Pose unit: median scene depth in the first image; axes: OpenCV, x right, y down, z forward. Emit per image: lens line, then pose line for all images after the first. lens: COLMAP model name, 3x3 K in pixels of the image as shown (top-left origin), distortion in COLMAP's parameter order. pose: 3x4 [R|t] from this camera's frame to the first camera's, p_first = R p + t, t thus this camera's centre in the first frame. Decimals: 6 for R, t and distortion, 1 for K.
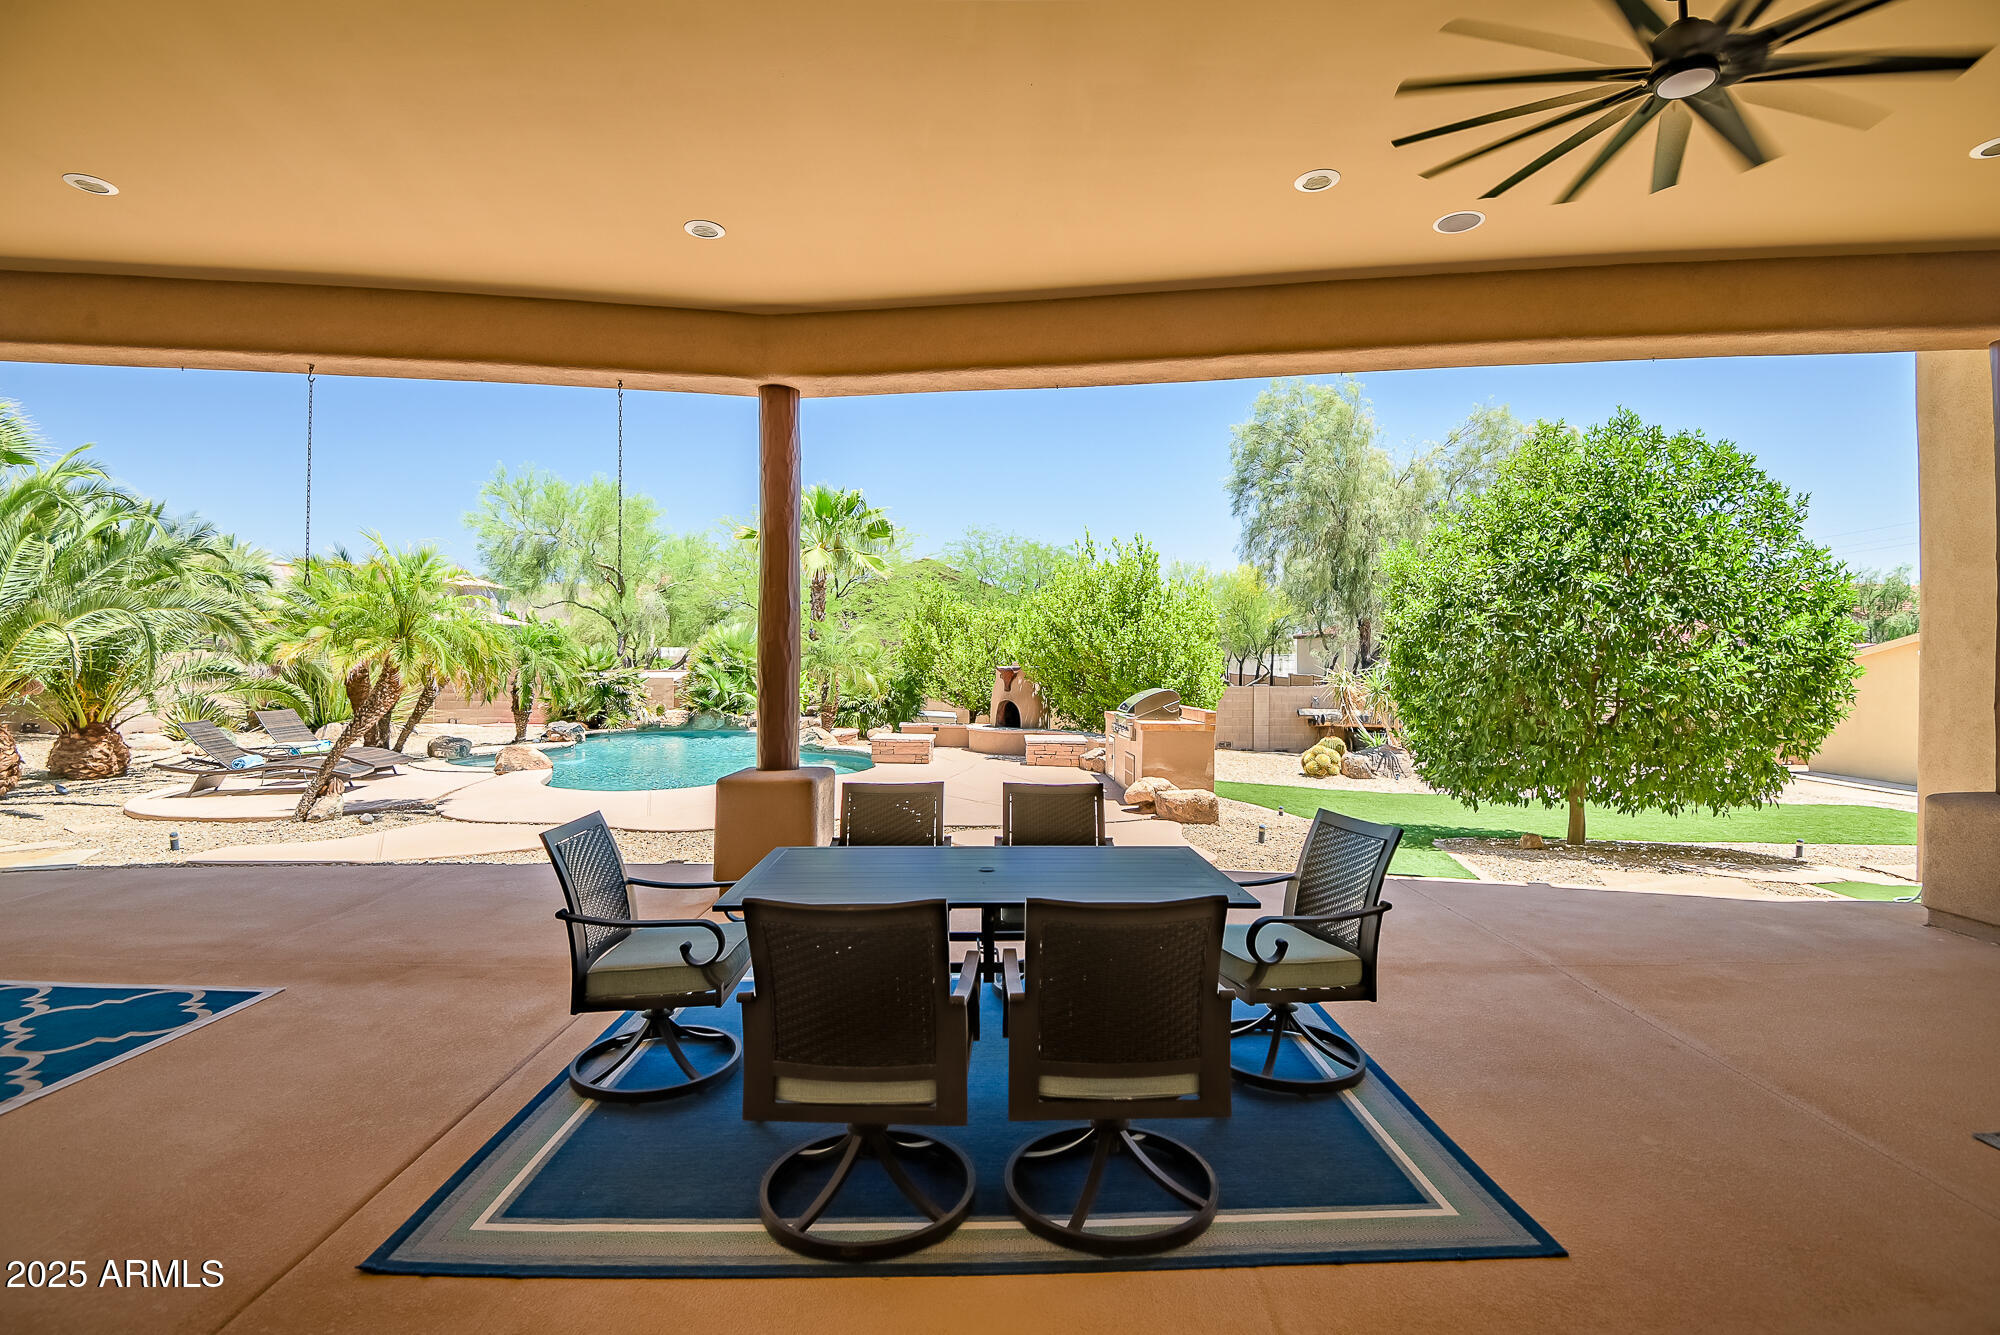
lens RADIAL K [[924.8, 0, 1001.0], [0, 924.8, 664.6], [0, 0, 1]] dist [0.005418, -0.011840]
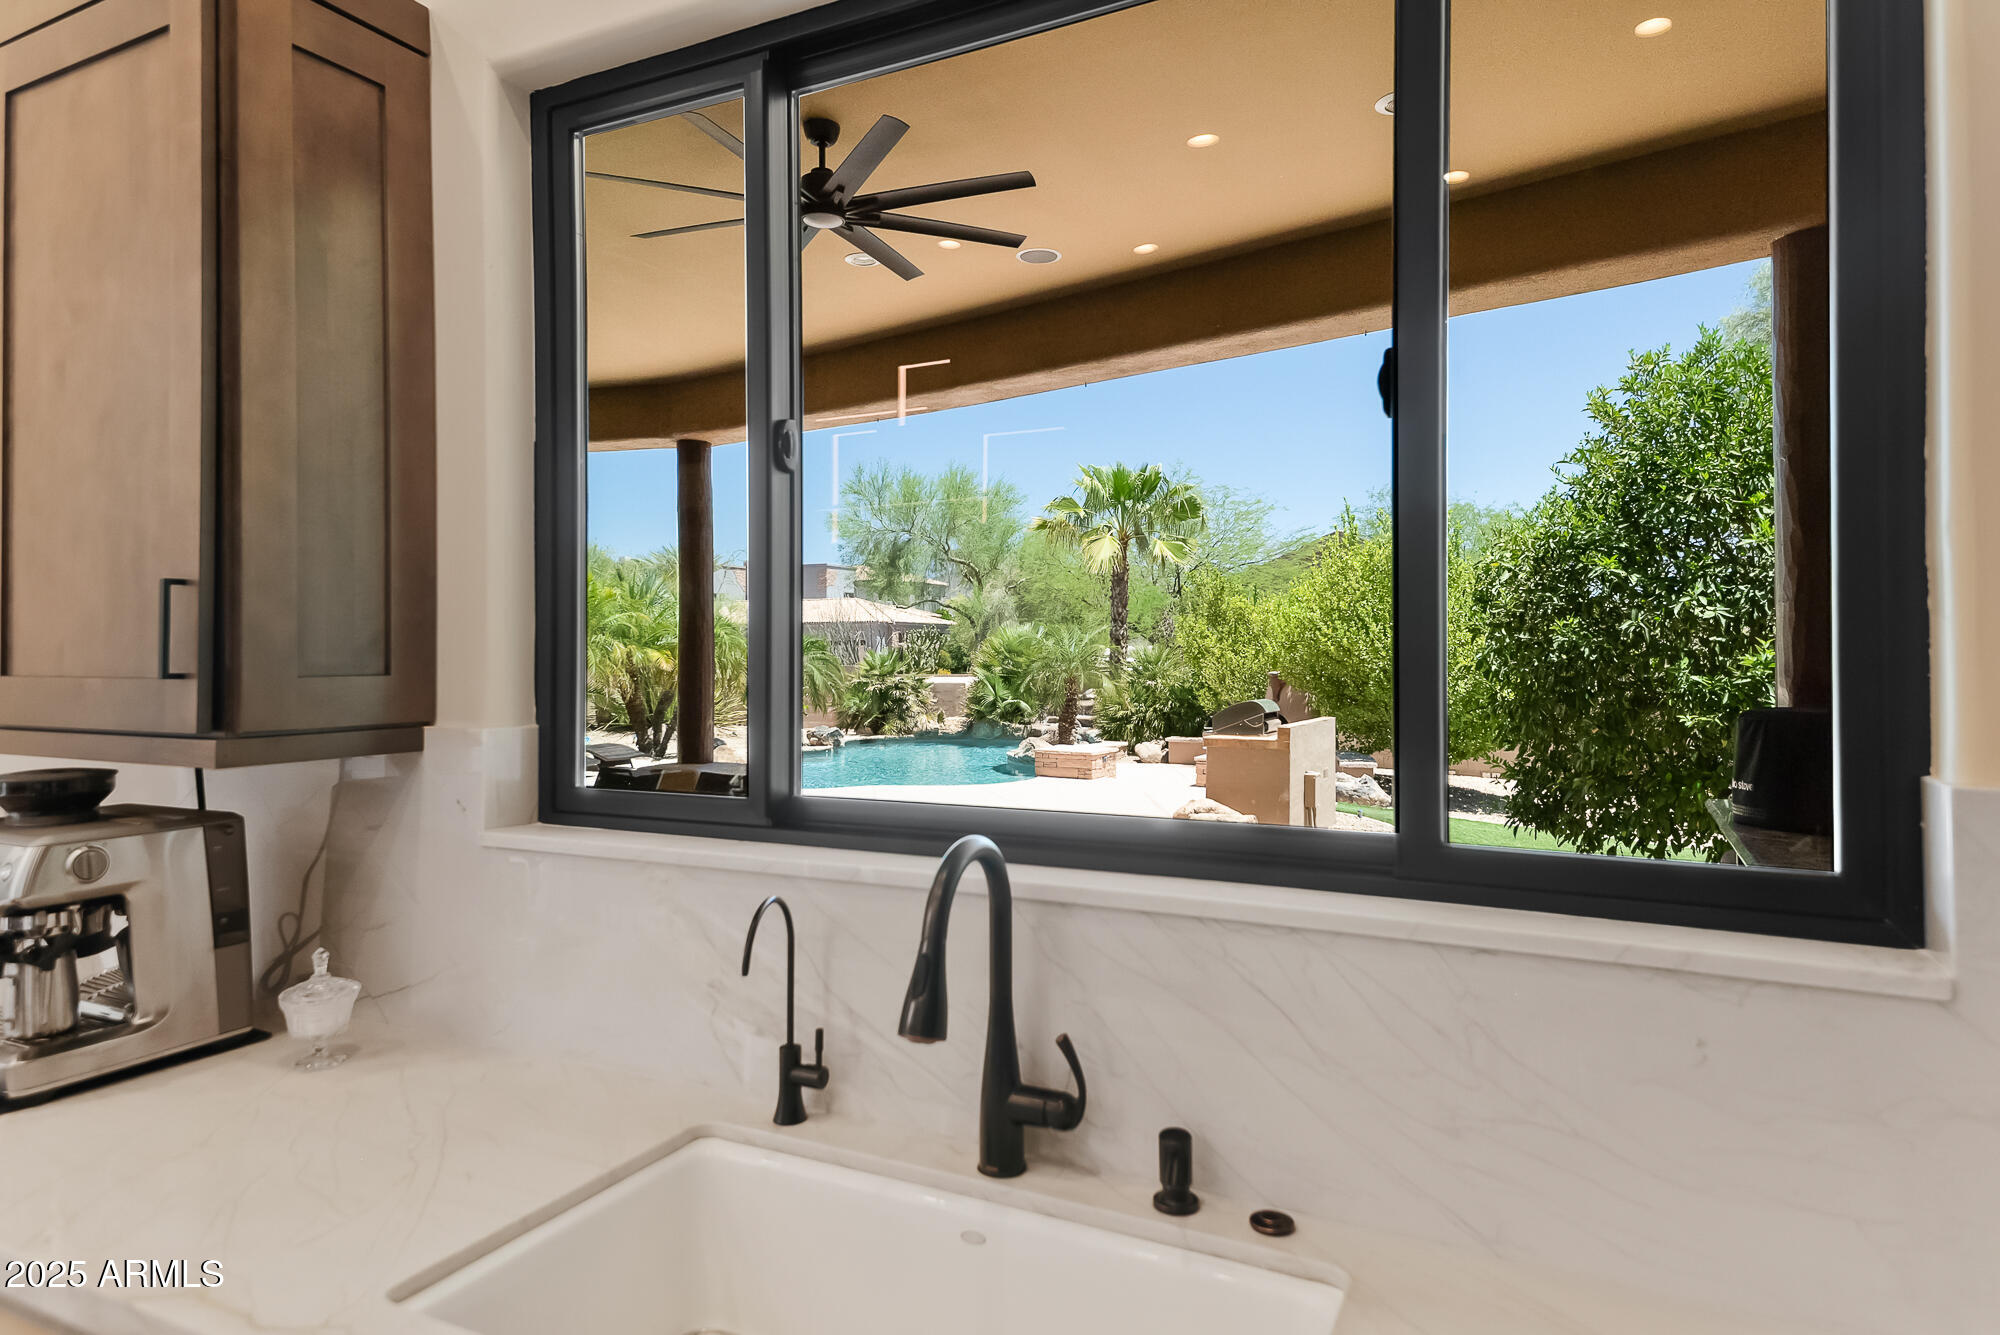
lens RADIAL K [[1175.9, 0, 960.8], [0, 1175.9, 660.9], [0, 0, 1]] dist [0.100221, 0.000207]
pose [[0.880234, -0.003045, -0.474530, 0.238005], [-0.000161, 0.999977, -0.006716, -0.000415], [0.474540, 0.005988, 0.880214, -0.058337]]
